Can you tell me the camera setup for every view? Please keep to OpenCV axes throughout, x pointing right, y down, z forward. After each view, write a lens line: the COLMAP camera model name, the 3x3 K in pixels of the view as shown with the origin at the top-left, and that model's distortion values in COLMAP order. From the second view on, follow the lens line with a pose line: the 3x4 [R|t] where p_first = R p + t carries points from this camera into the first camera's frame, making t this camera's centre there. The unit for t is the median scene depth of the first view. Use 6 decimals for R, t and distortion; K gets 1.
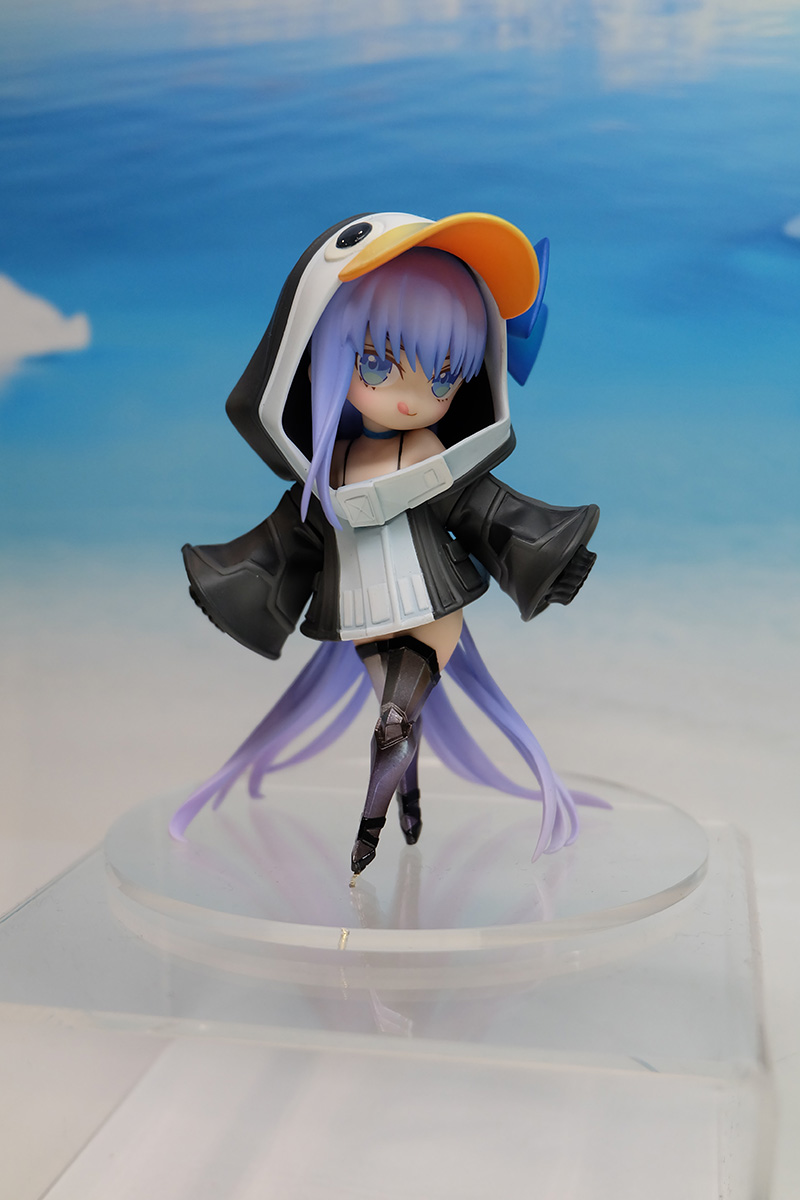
lens RADIAL K [[1459.1, 0, 400.0], [0, 1459.1, 600.0], [0, 0, 1]] dist [-0.011228, 0.015194]
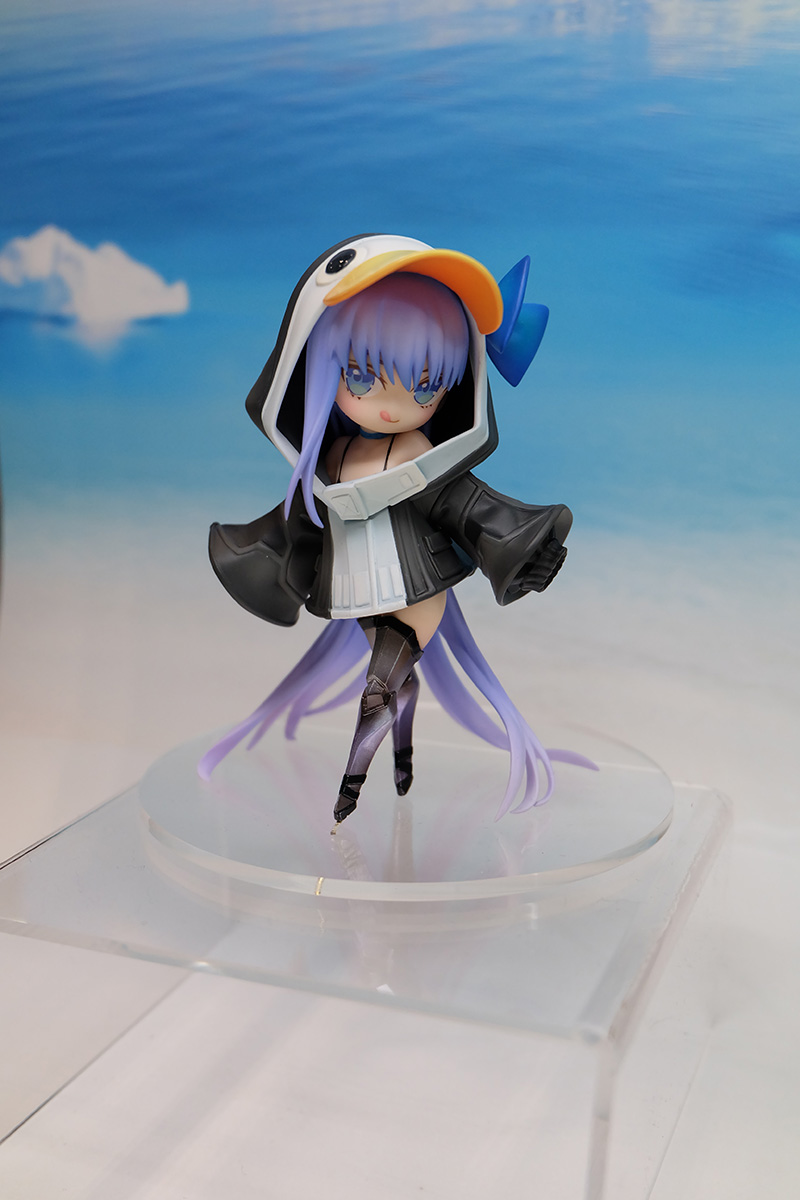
lens RADIAL K [[1459.1, 0, 400.0], [0, 1459.1, 600.0], [0, 0, 1]] dist [-0.011228, 0.015194]
pose [[0.985837, 0.039960, -0.162873, 0.193447], [-0.025476, 0.995610, 0.090062, -0.088882], [0.165757, -0.084637, 0.982528, -0.102826]]
